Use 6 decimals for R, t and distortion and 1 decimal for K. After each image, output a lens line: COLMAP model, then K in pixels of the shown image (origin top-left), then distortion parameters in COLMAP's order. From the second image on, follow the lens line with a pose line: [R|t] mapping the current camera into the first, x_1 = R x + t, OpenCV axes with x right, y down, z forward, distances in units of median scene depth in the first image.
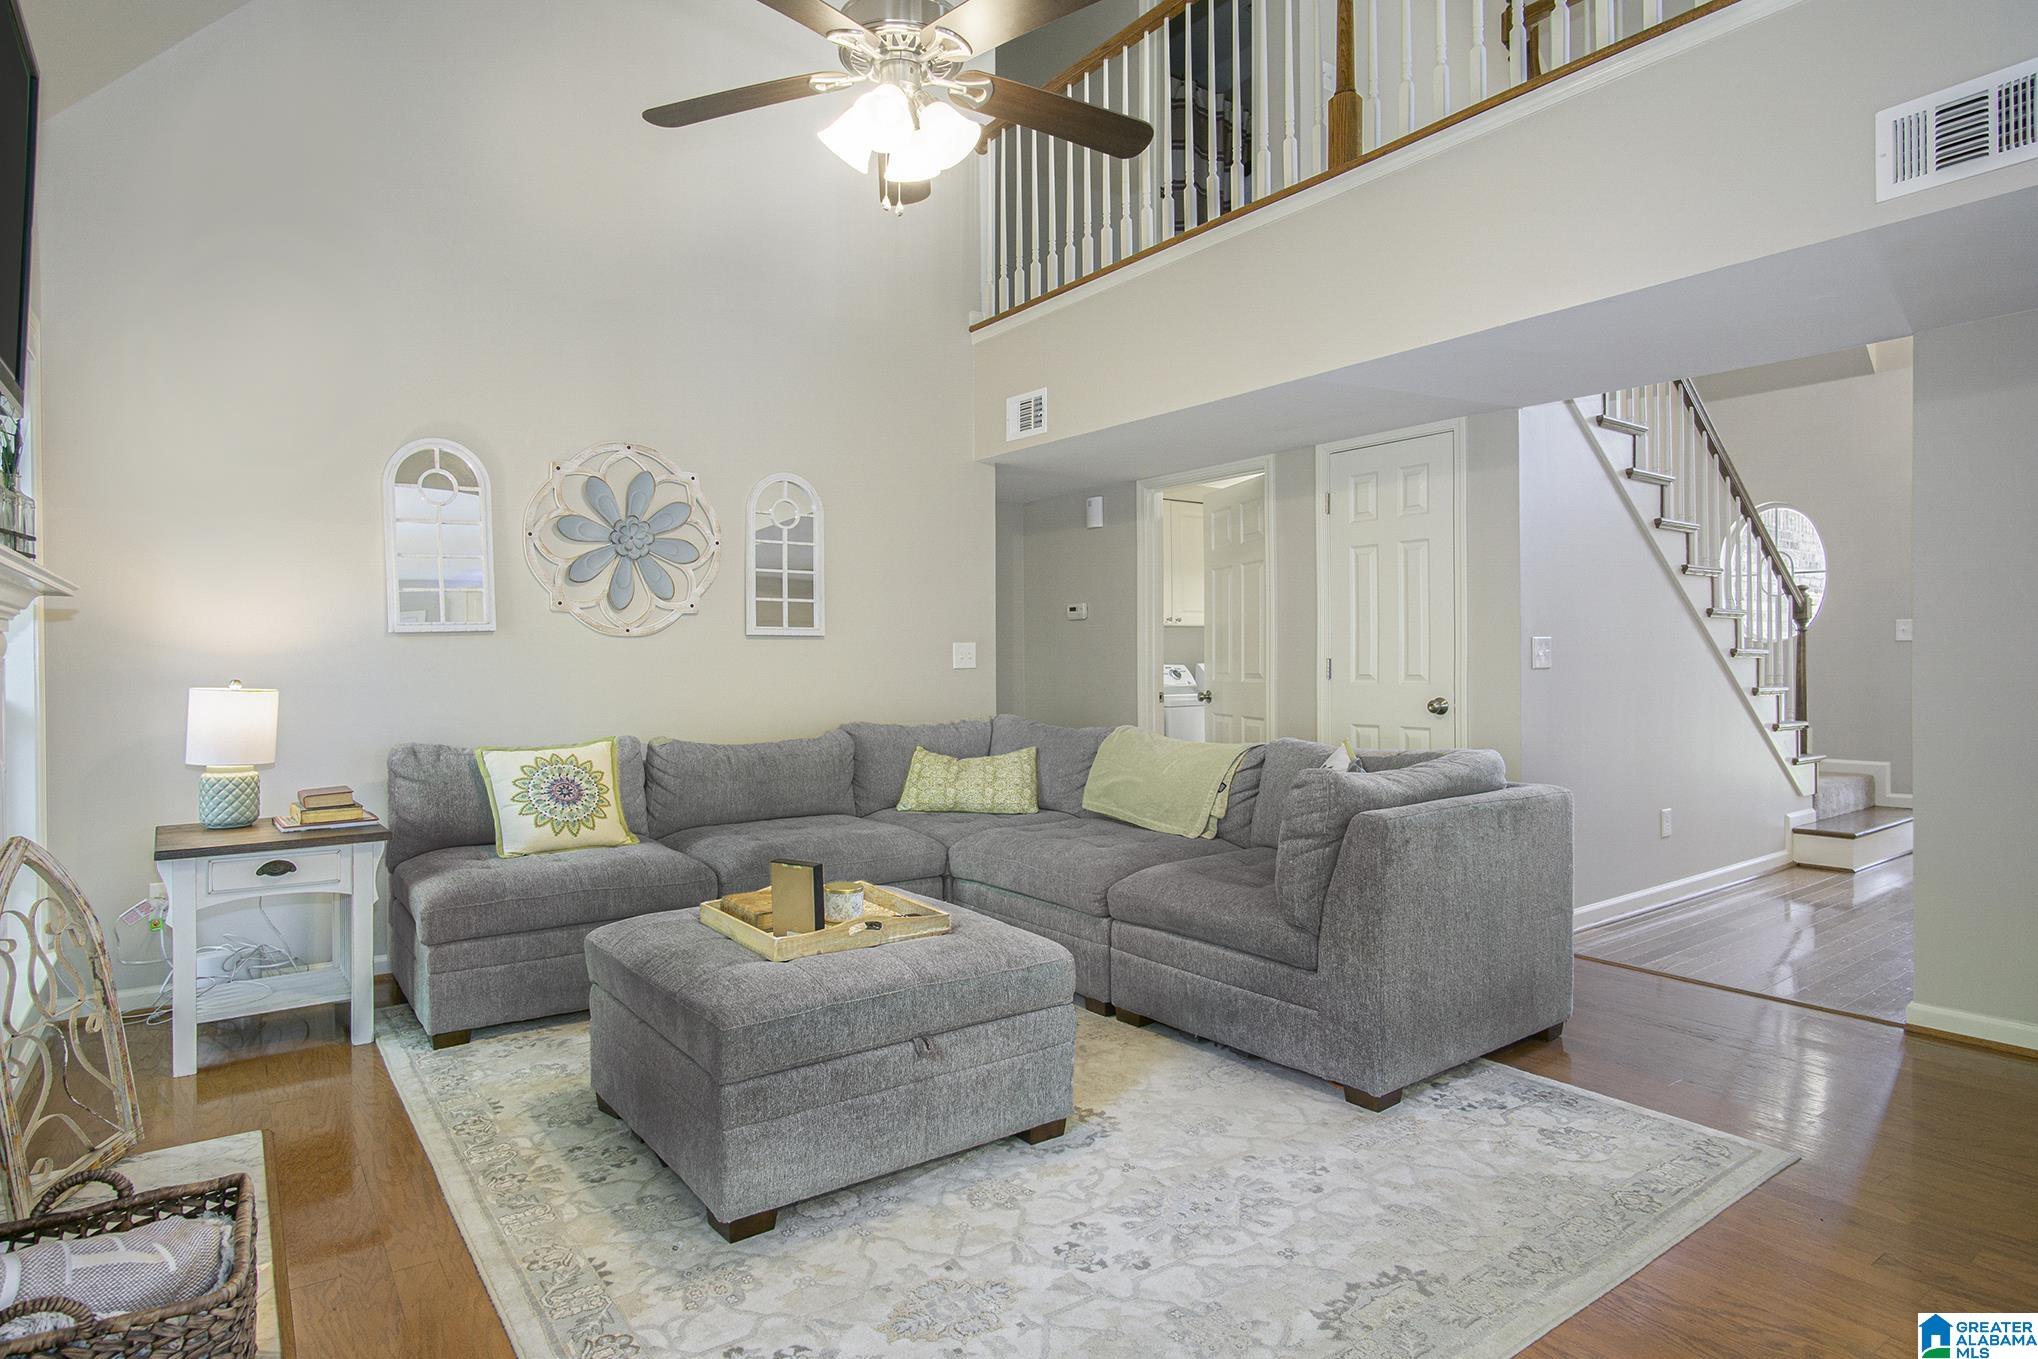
lens RADIAL K [[1138.8, 0, 1022.5], [0, 1138.8, 672.2], [0, 0, 1]] dist [-0.024423, 0.001966]
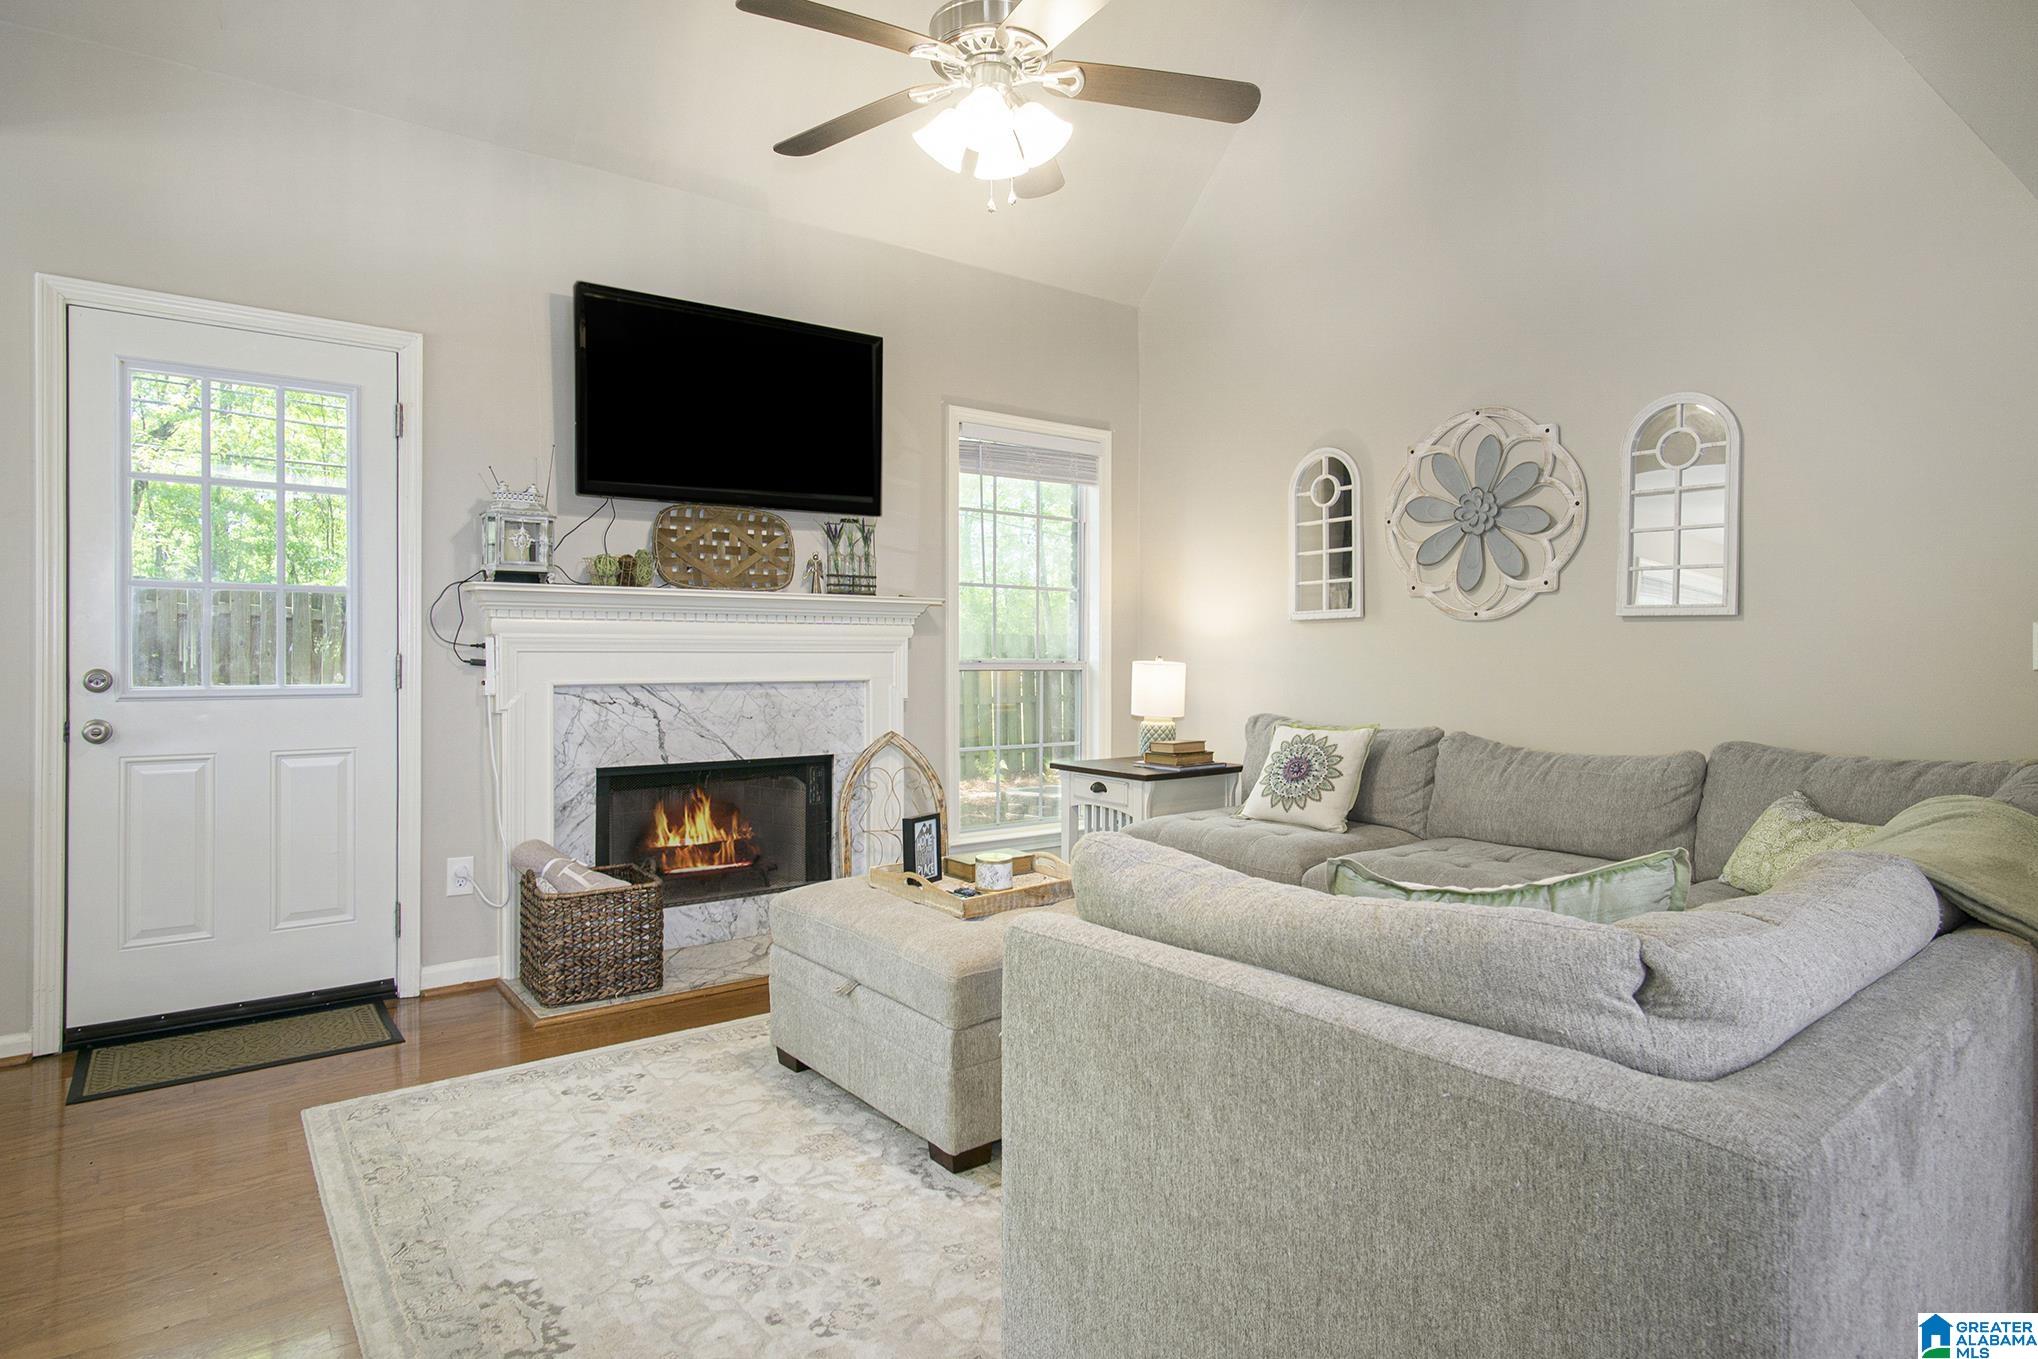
lens RADIAL K [[1138.8, 0, 1021.4], [0, 1138.8, 661.4], [0, 0, 1]] dist [-0.024423, 0.001966]
pose [[0.028670, 0.026019, -0.999250, 0.850147], [-0.015514, 0.999552, 0.025582, -0.024797], [0.999469, 0.014769, 0.029061, 0.927884]]
